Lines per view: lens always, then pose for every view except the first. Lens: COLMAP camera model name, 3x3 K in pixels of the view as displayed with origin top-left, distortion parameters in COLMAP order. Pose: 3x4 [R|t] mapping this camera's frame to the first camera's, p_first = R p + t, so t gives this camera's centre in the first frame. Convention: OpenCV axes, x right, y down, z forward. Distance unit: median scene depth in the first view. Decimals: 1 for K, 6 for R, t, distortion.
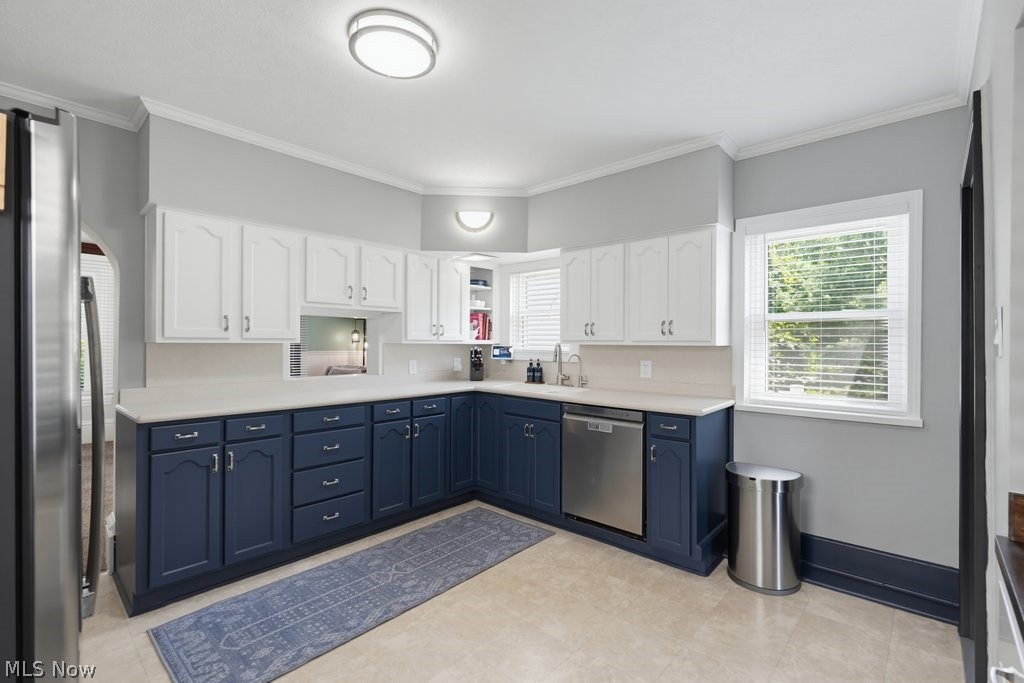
lens RADIAL K [[460.2, 0, 513.8], [0, 460.2, 340.0], [0, 0, 1]] dist [0.005959, 0.000345]
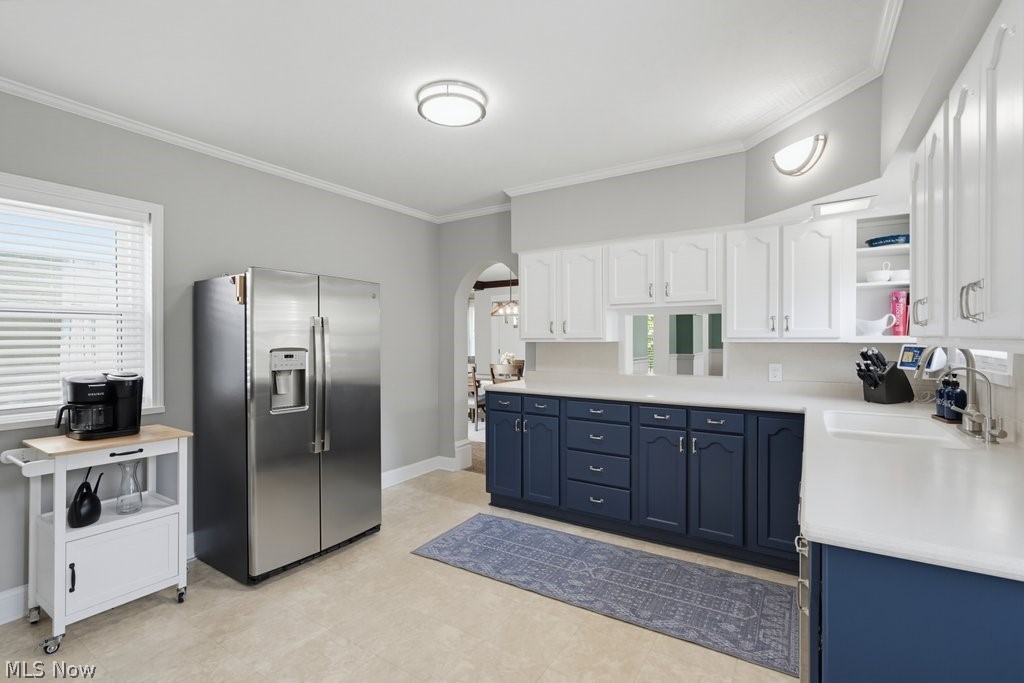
lens RADIAL K [[460.2, 0, 511.2], [0, 460.2, 342.7], [0, 0, 1]] dist [0.005959, 0.000345]
pose [[0.173670, 0.003383, -0.984798, 0.649952], [0.011685, 0.999917, 0.005495, -0.000650], [0.984735, -0.012461, 0.173616, 0.614033]]
